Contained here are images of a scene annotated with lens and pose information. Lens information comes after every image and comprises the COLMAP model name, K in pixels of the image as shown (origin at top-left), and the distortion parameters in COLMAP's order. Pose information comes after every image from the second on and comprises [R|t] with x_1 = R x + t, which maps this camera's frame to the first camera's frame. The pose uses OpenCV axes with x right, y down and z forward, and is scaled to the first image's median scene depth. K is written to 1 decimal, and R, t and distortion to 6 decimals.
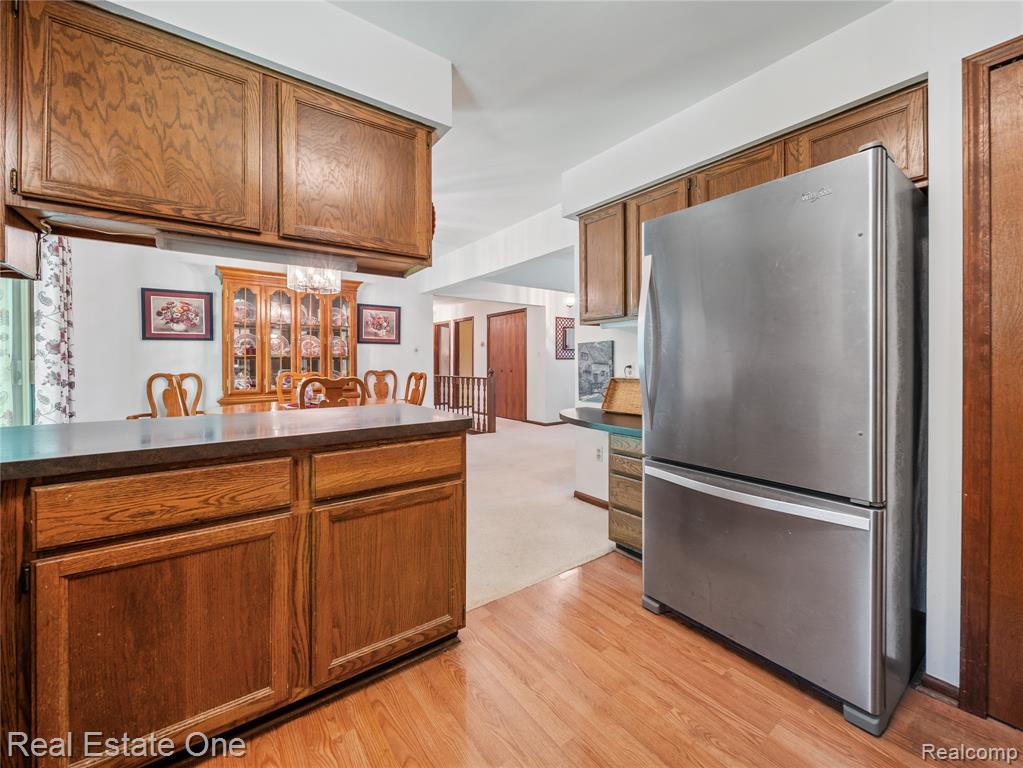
lens RADIAL K [[415.9, 0, 519.5], [0, 415.9, 367.0], [0, 0, 1]] dist [-0.000944, -0.002135]
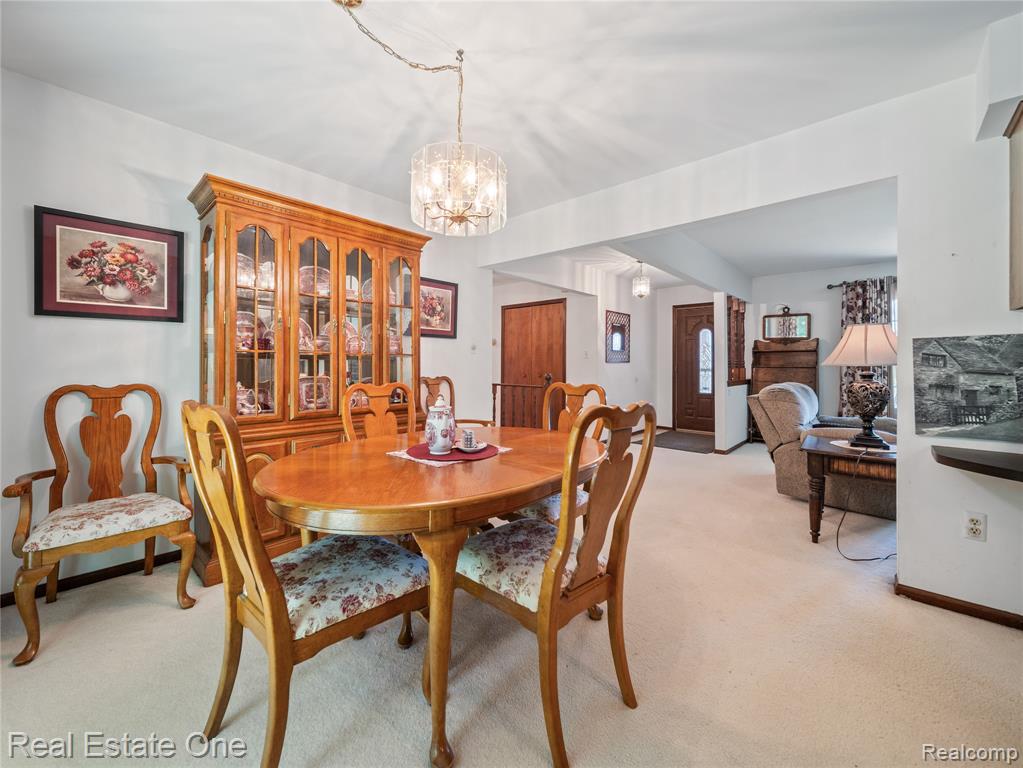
lens RADIAL K [[415.9, 0, 508.6], [0, 415.9, 366.9], [0, 0, 1]] dist [-0.000944, -0.002135]
pose [[0.984784, 0.008048, 0.173597, -0.431491], [-0.007395, 0.999963, -0.004407, -0.007425], [-0.173626, 0.003056, 0.984807, 0.415247]]
